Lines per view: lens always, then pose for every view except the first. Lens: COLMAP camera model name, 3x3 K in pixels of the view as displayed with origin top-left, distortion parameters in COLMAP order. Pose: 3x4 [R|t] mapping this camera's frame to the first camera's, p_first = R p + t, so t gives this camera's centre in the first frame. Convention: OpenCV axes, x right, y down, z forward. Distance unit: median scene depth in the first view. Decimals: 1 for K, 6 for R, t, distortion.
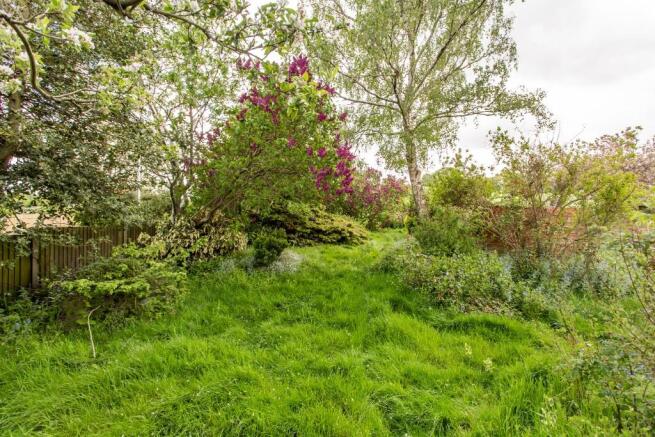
lens RADIAL K [[314.3, 0, 324.0], [0, 314.3, 214.5], [0, 0, 1]] dist [0.002750, -0.000041]
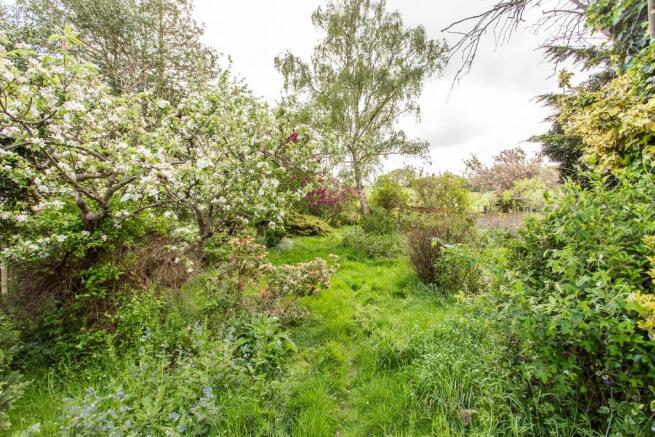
lens RADIAL K [[314.3, 0, 324.0], [0, 314.3, 214.5], [0, 0, 1]] dist [0.002750, -0.000041]
pose [[0.991303, -0.027941, 0.128600, -0.086242], [0.028612, 0.999585, -0.003376, 0.004848], [-0.128452, 0.007026, 0.991691, -0.455302]]
